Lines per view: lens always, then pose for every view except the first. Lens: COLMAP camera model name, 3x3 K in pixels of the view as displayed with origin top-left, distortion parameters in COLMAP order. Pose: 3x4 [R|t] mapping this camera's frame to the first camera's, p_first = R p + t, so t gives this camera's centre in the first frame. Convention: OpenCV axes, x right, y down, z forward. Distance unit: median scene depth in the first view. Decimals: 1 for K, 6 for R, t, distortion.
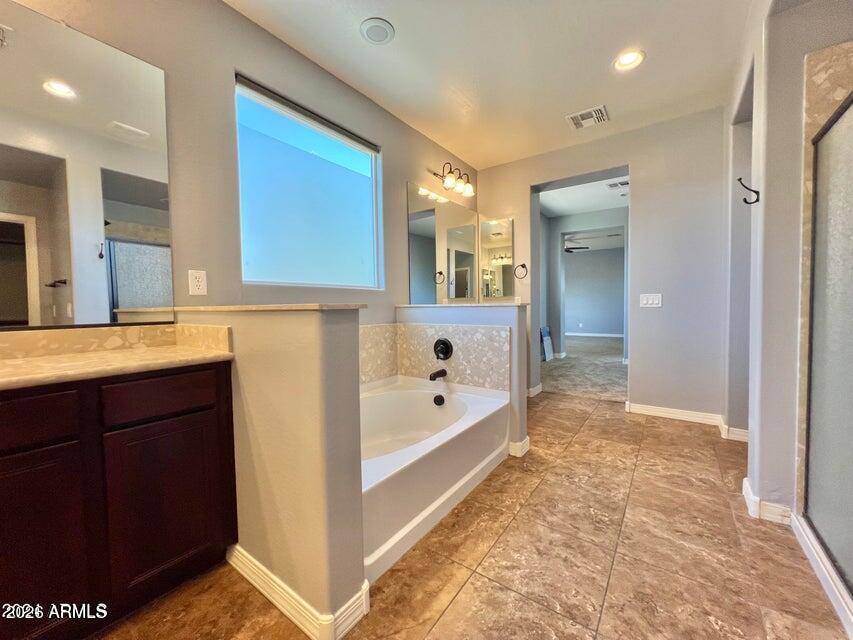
lens RADIAL K [[344.0, 0, 426.3], [0, 344.0, 319.2], [0, 0, 1]] dist [-0.000150, 0.000317]
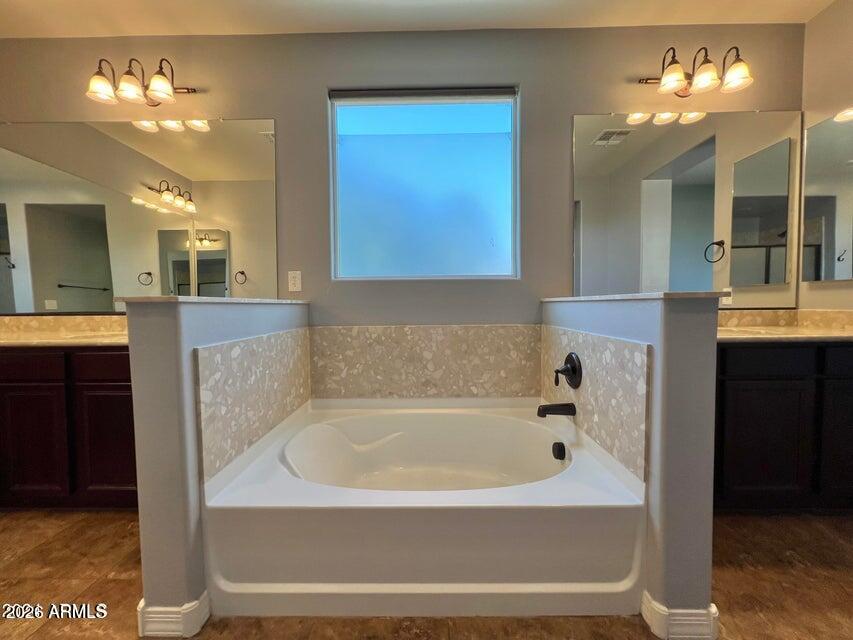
lens RADIAL K [[344.0, 0, 427.6], [0, 344.0, 319.0], [0, 0, 1]] dist [-0.000150, 0.000317]
pose [[0.572668, 0.041002, -0.818761, 0.445234], [-0.031777, 0.999108, 0.027808, -0.014832], [0.819171, 0.010093, 0.573460, 0.490172]]
